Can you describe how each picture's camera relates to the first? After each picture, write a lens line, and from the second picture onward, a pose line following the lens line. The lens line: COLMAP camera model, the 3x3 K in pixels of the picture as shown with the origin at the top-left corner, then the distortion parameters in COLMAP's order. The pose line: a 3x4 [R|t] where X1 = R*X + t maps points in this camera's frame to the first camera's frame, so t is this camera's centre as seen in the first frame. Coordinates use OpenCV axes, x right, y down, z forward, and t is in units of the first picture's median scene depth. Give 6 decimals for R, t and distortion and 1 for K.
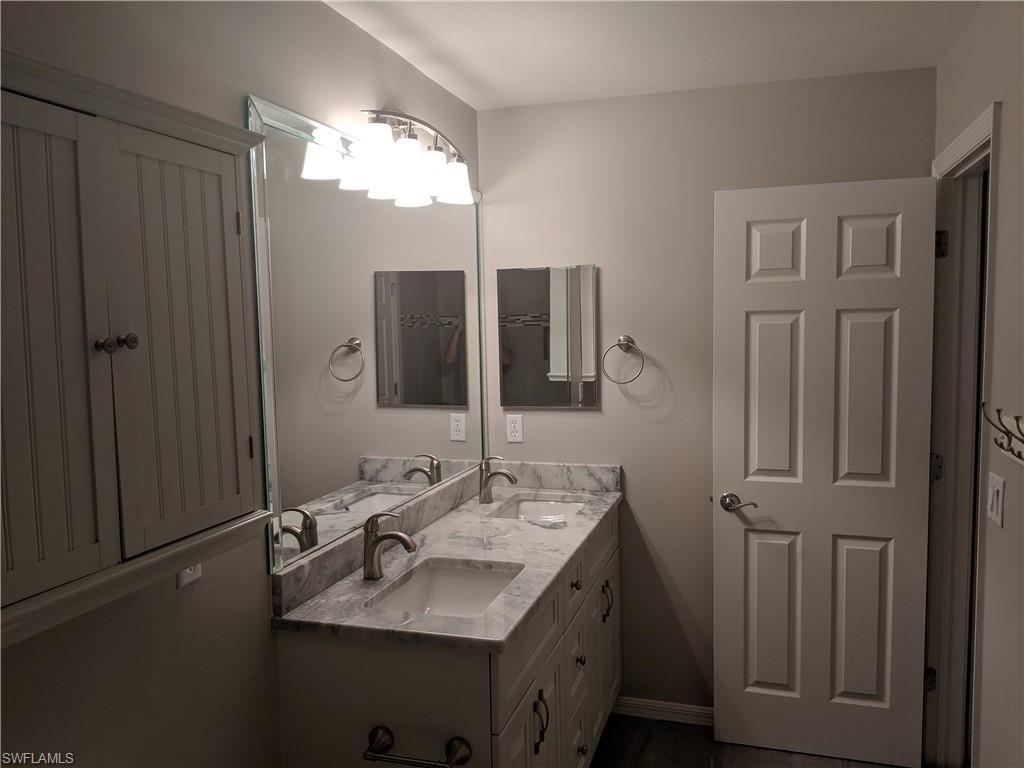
lens RADIAL K [[812.2, 0, 512.6], [0, 812.2, 387.2], [0, 0, 1]] dist [0.082696, -0.145446]
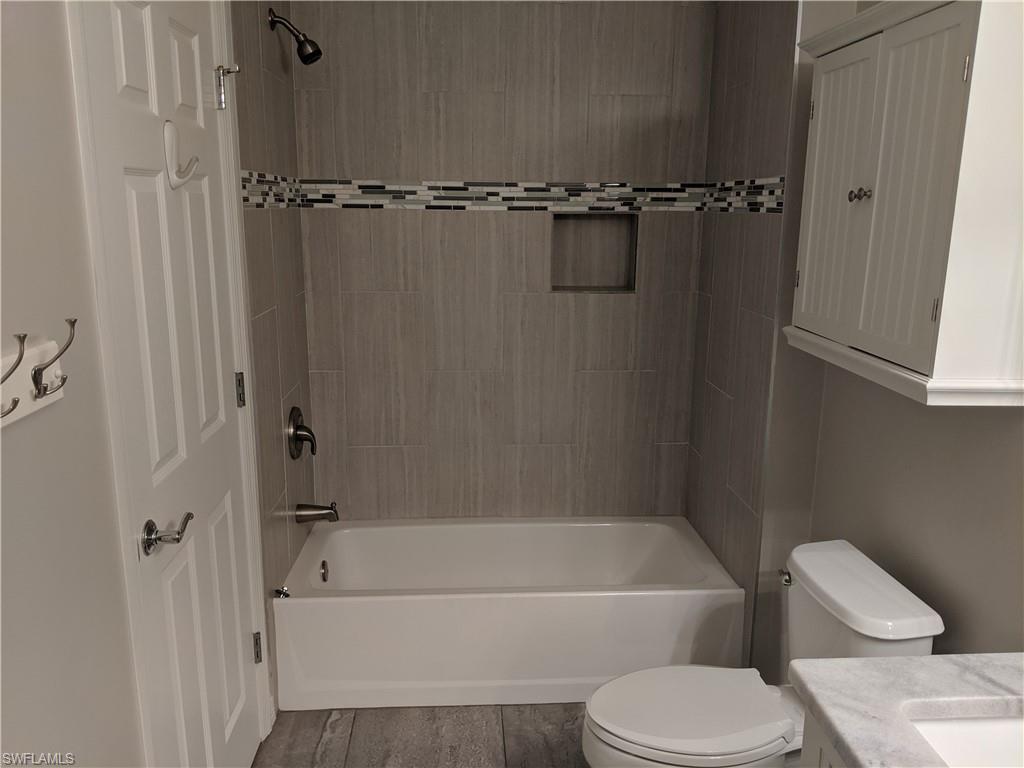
lens RADIAL K [[812.2, 0, 511.9], [0, 812.2, 380.6], [0, 0, 1]] dist [0.082696, -0.145446]
pose [[0.926681, -0.058487, 0.371269, -0.154079], [0.008694, 0.990889, 0.134397, -0.043856], [-0.375747, -0.121315, 0.918747, 0.592078]]
